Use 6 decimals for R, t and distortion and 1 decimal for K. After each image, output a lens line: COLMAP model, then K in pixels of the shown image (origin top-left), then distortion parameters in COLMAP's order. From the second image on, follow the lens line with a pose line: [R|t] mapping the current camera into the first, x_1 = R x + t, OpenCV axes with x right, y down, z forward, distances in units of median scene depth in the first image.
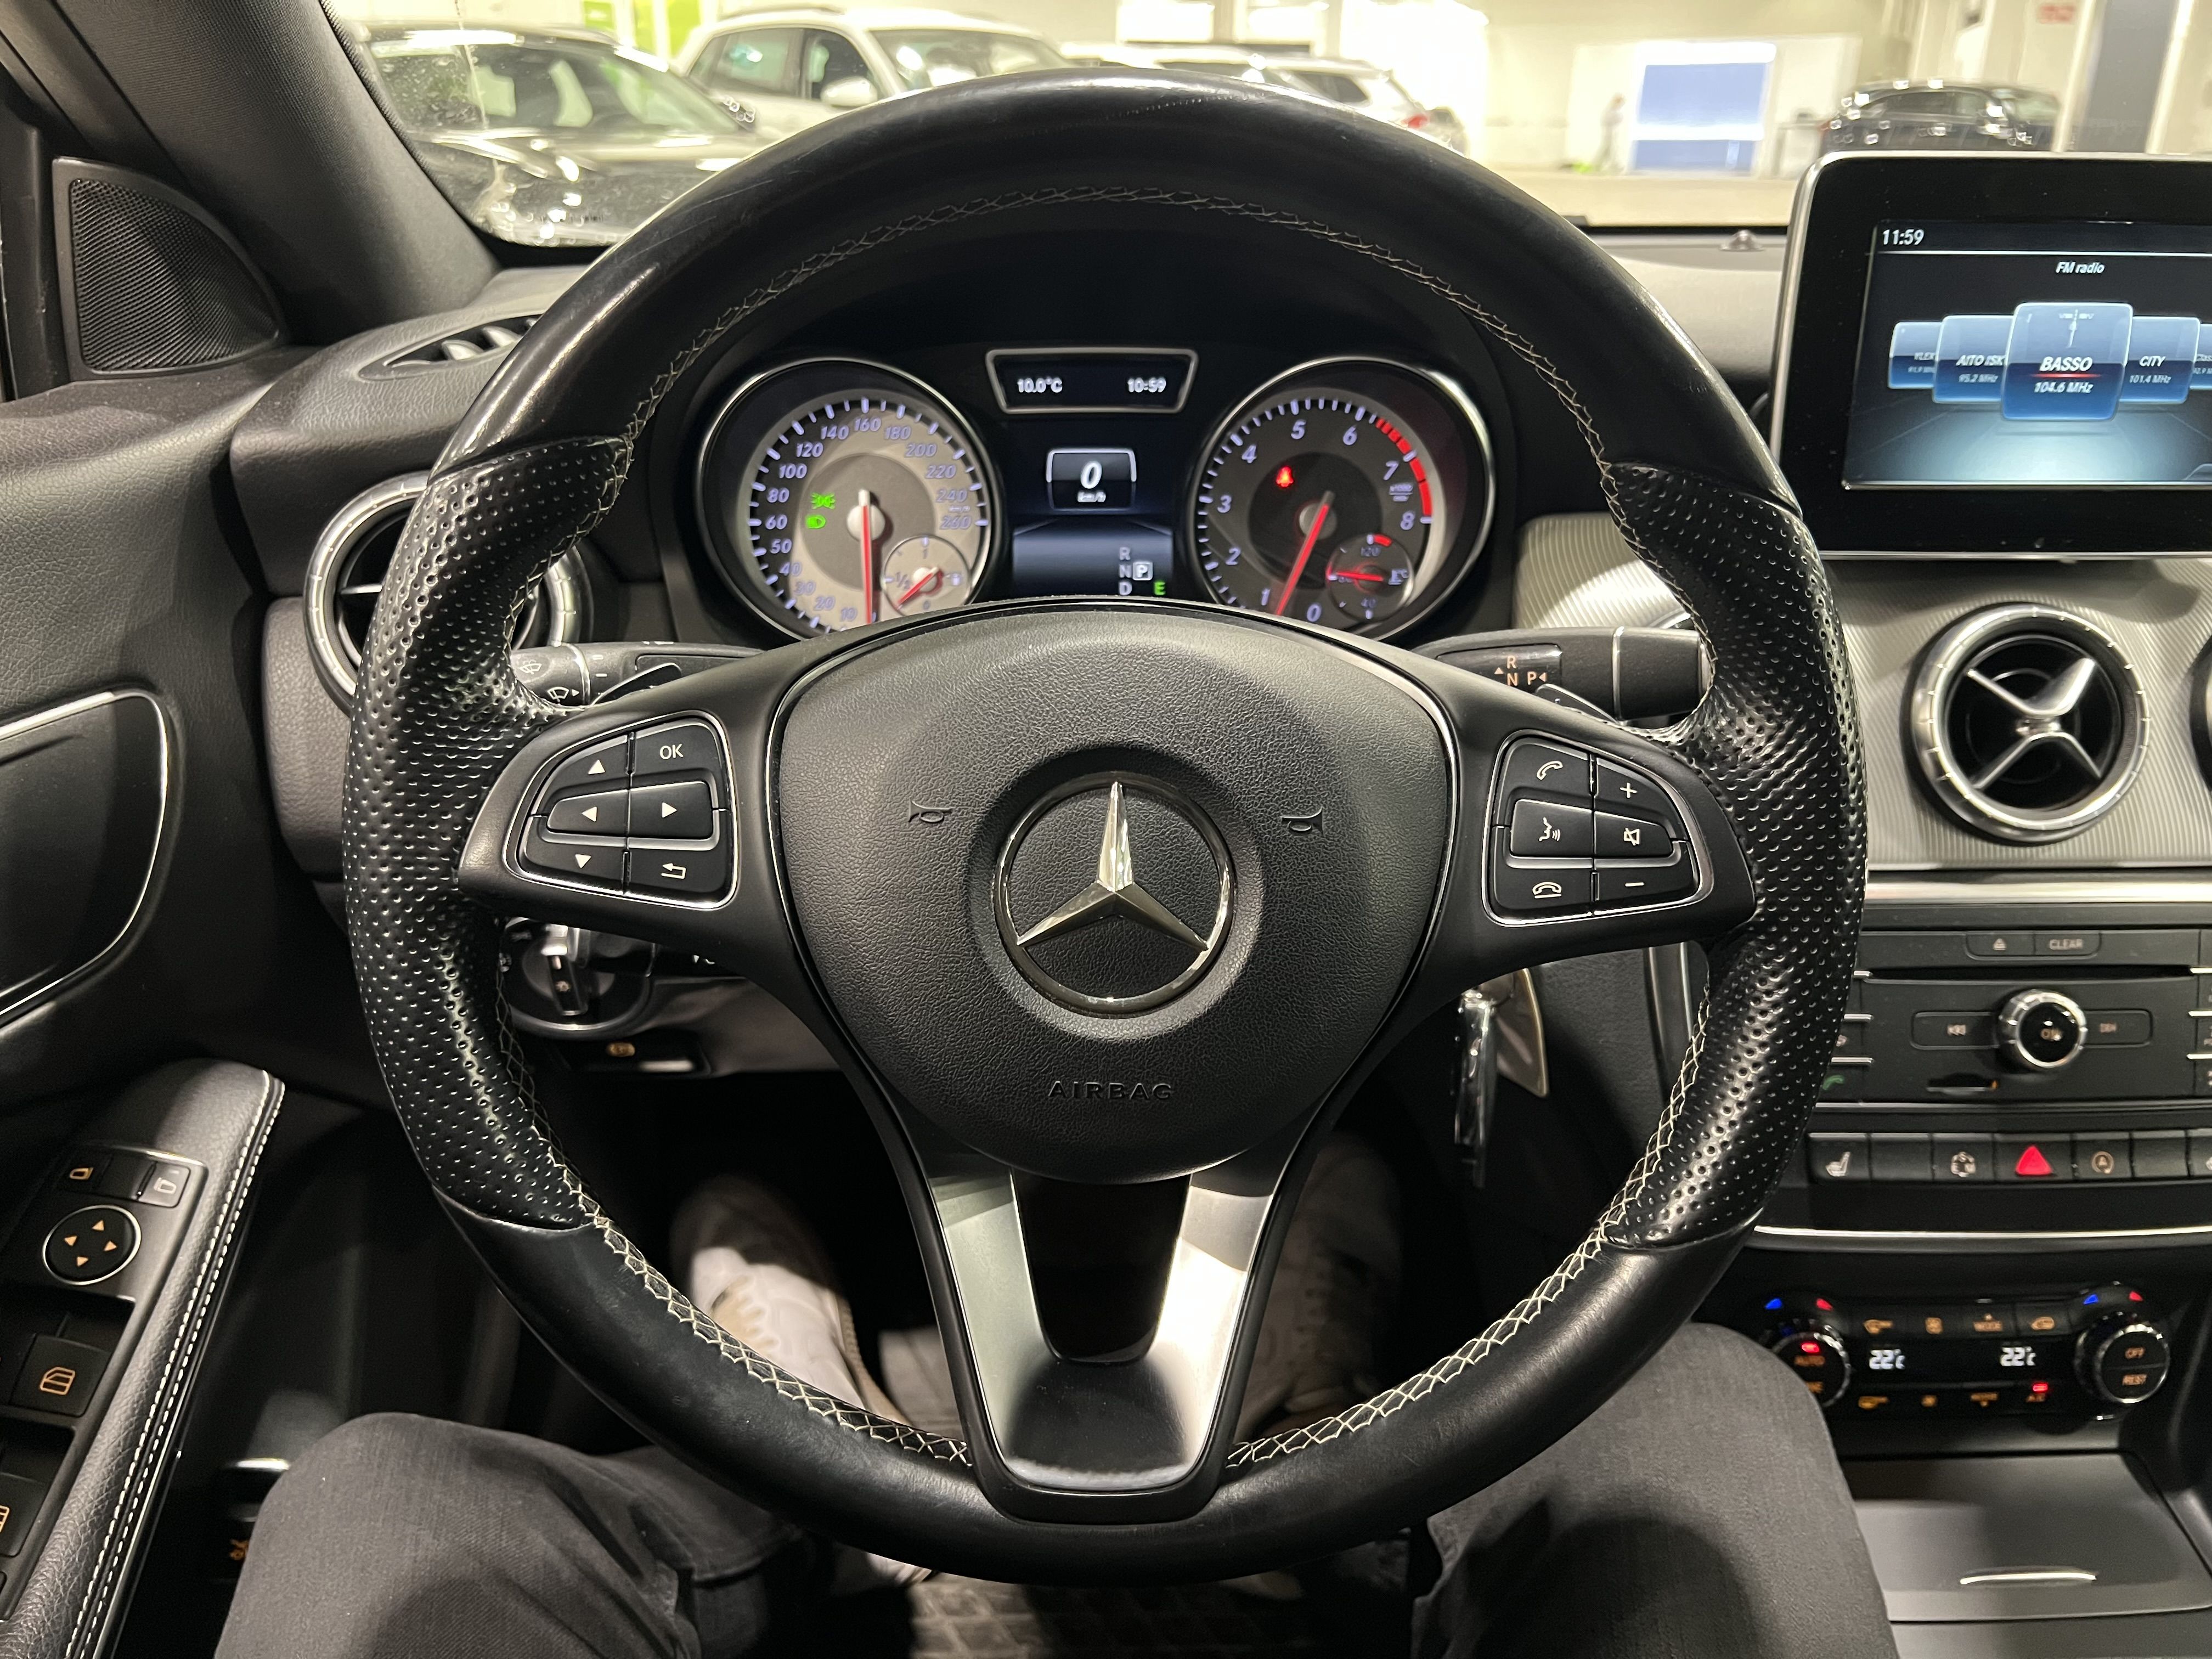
lens RADIAL K [[1680.6, 0, 1106.0], [0, 1680.6, 829.5], [0, 0, 1]] dist [0.050906, -0.082884]
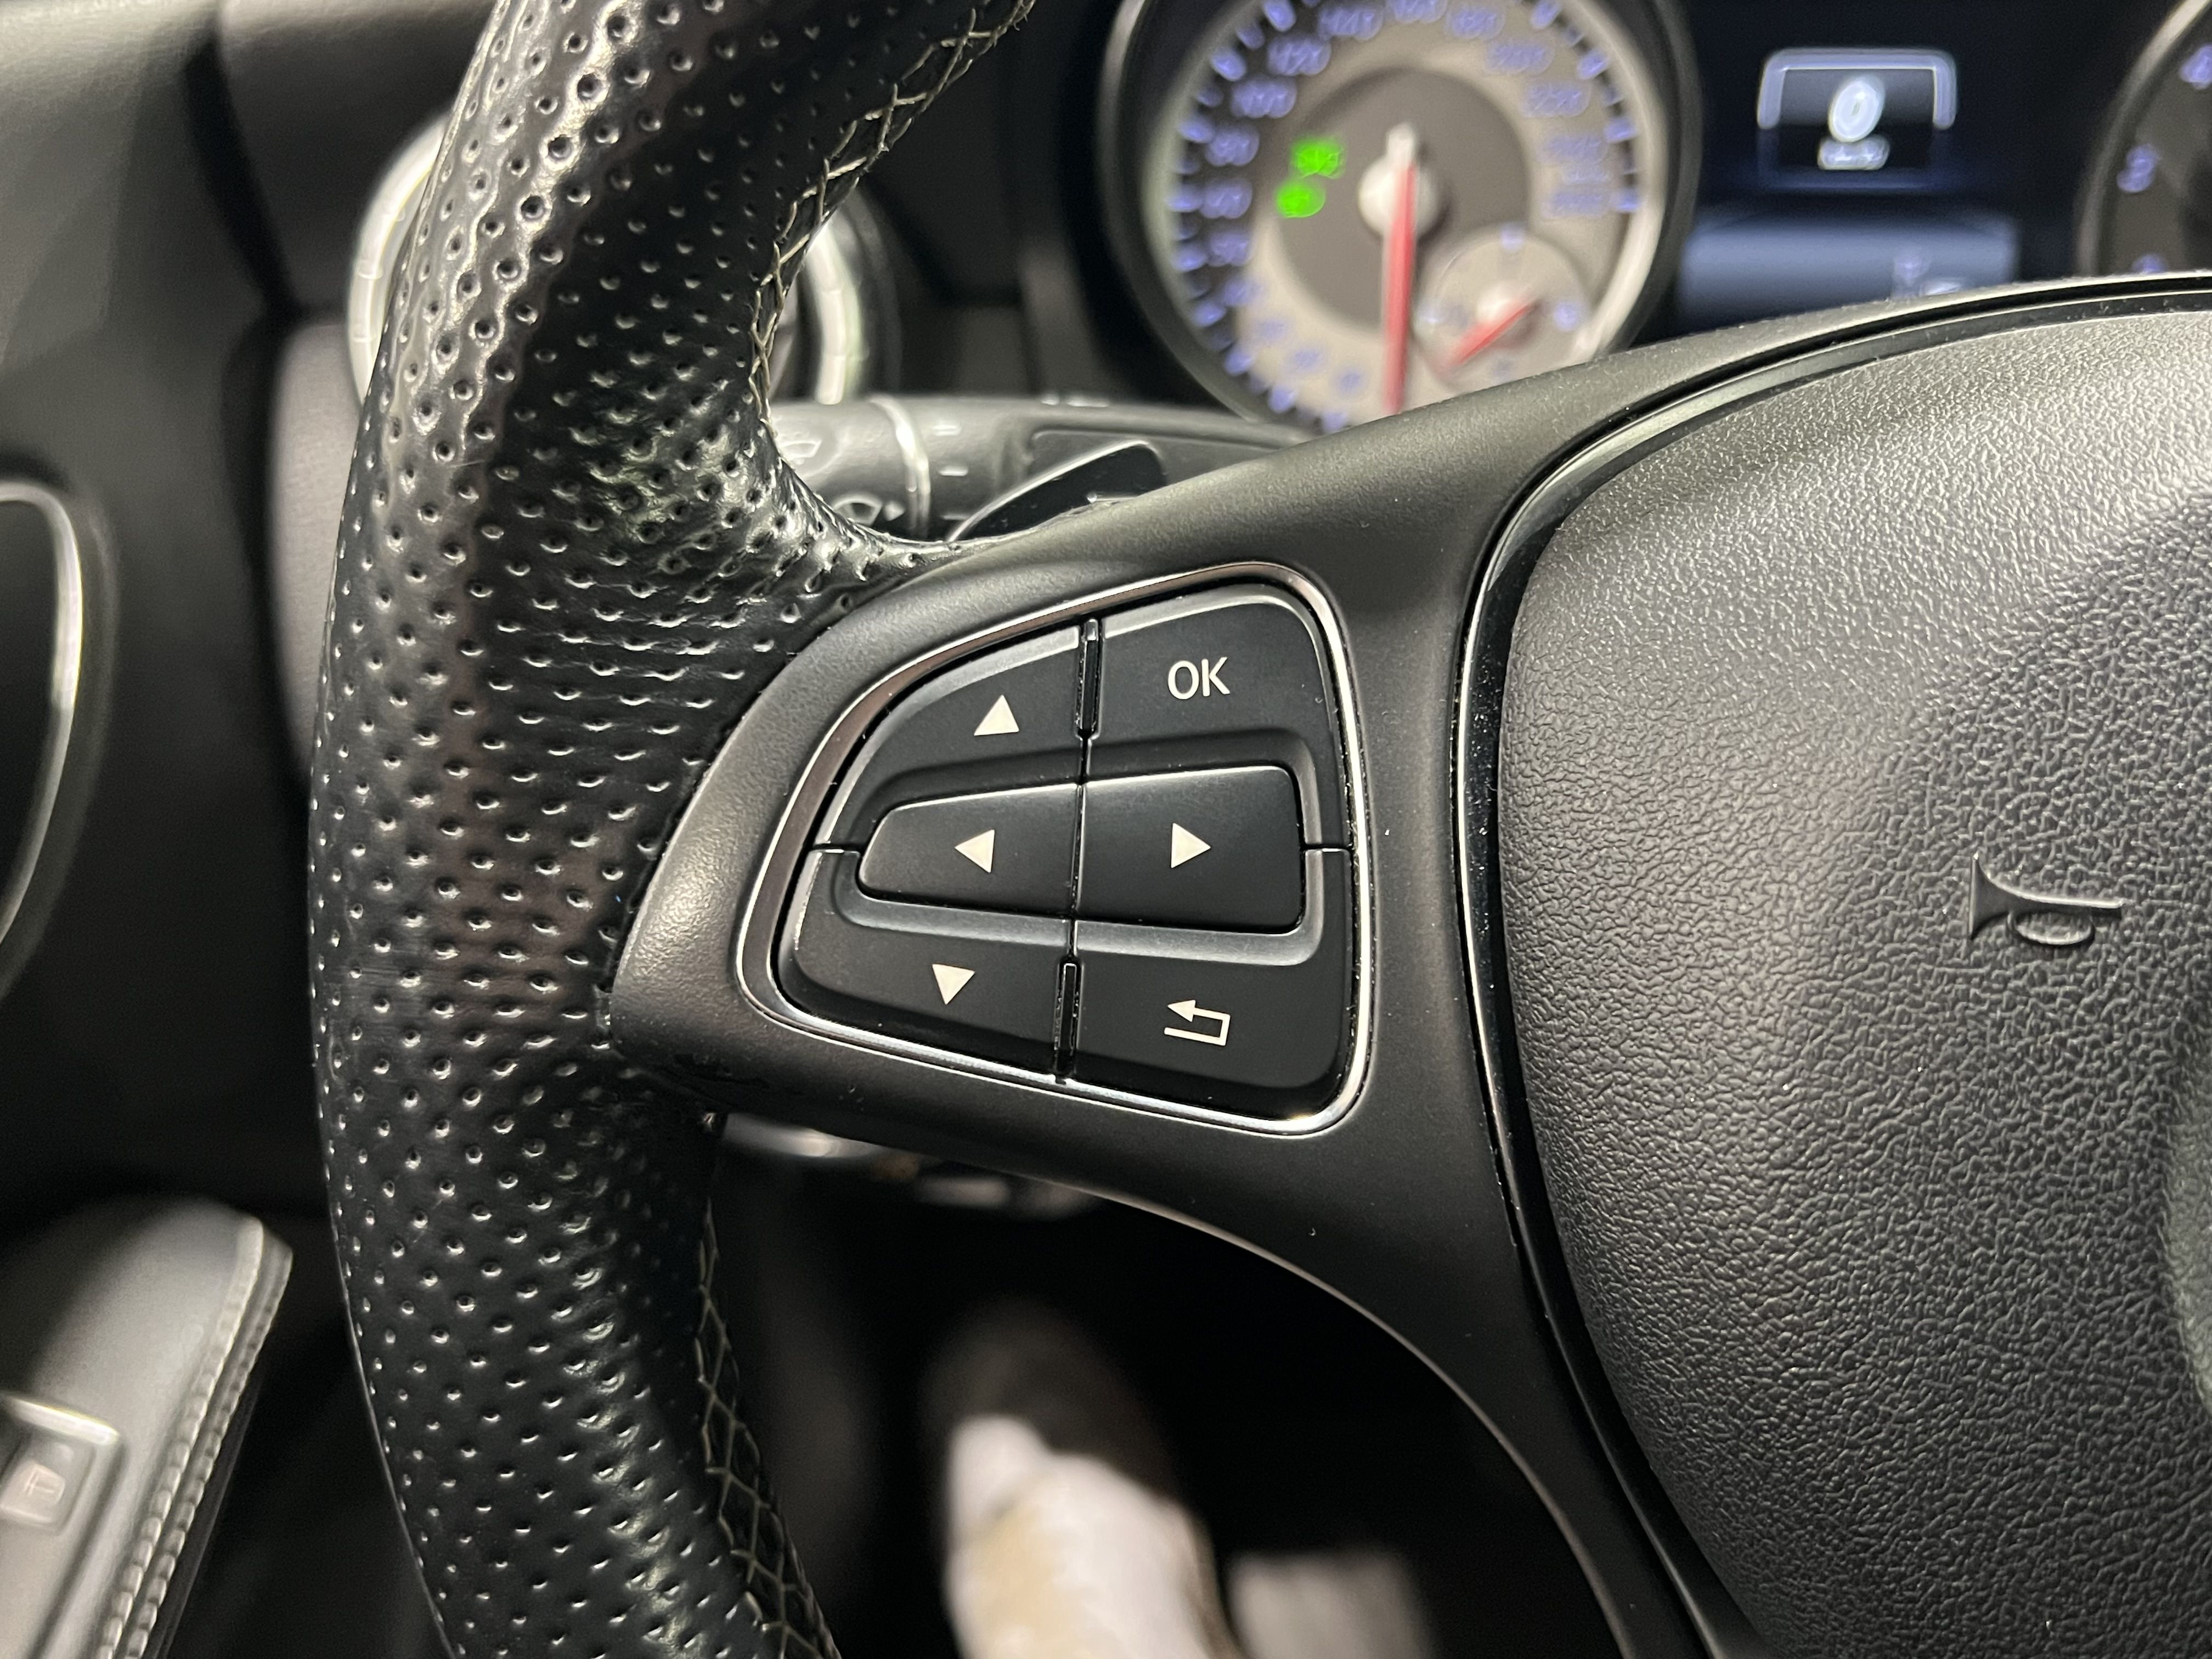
lens RADIAL K [[2129.6, 0, 1106.0], [0, 2129.6, 829.5], [0, 0, 1]] dist [0.169851, -0.509974]
pose [[0.987591, 0.052501, -0.148010, -0.207907], [-0.044930, 0.997528, 0.054038, -0.037622], [0.150481, -0.046717, 0.987508, 0.551086]]
